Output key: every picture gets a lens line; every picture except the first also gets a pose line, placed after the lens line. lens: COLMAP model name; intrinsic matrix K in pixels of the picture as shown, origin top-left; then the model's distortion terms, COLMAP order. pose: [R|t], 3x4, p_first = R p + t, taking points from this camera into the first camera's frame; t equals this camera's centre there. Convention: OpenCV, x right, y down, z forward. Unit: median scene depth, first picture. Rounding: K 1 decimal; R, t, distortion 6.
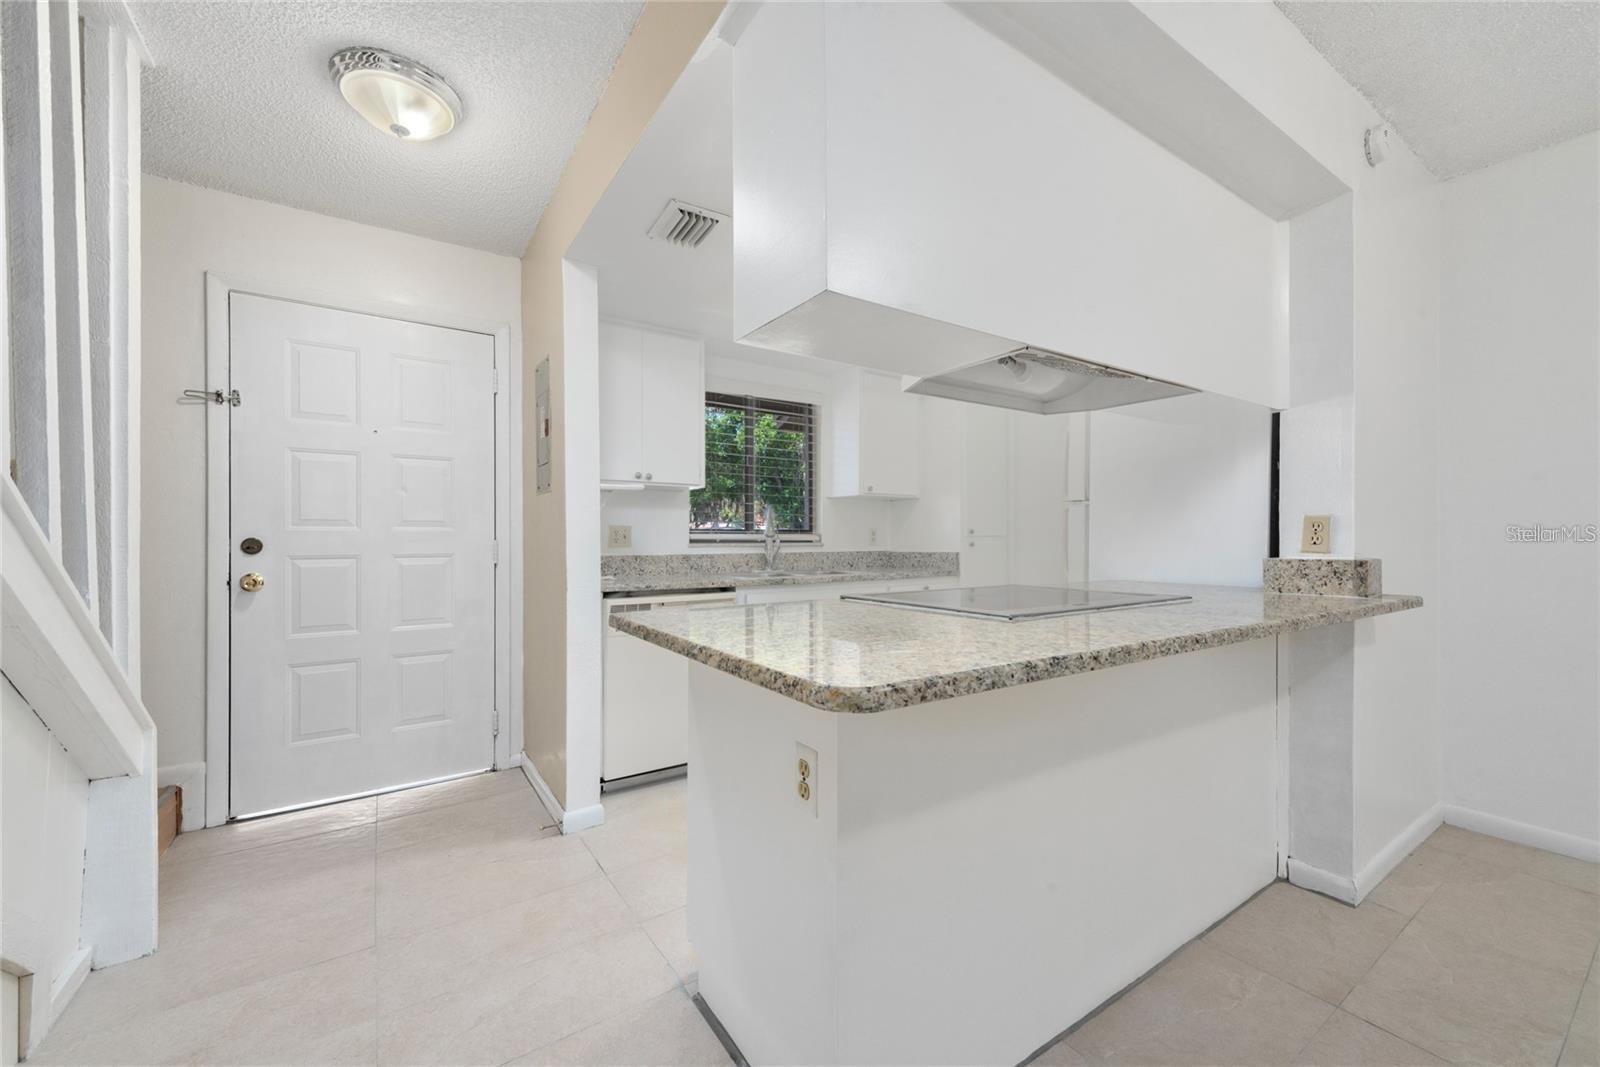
lens RADIAL K [[607.8, 0, 797.0], [0, 607.8, 539.1], [0, 0, 1]] dist [0.010537, -0.000004]
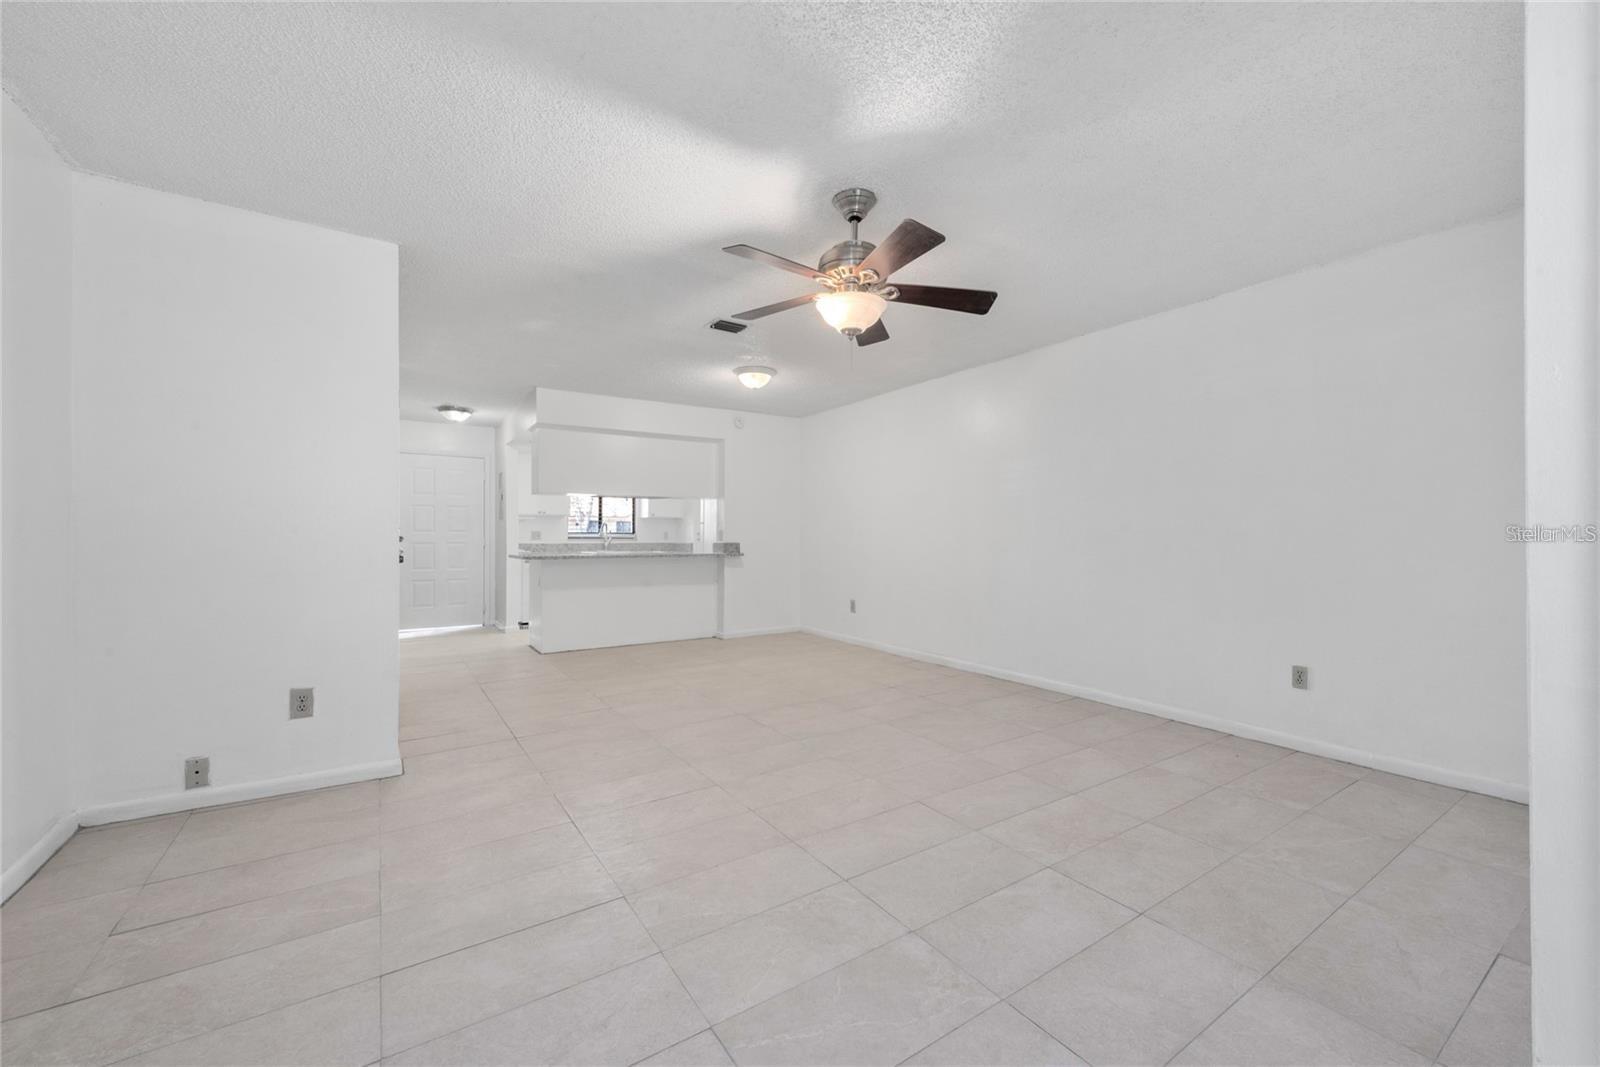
lens RADIAL K [[635.3, 0, 800.0], [0, 635.3, 533.5], [0, 0, 1]] dist [0.011486, 0.000000]
pose [[0.999751, 0.000441, -0.022291, 0.893435], [-0.000632, 0.999963, -0.008547, 0.008615], [0.022287, 0.008558, 0.999715, -1.653730]]
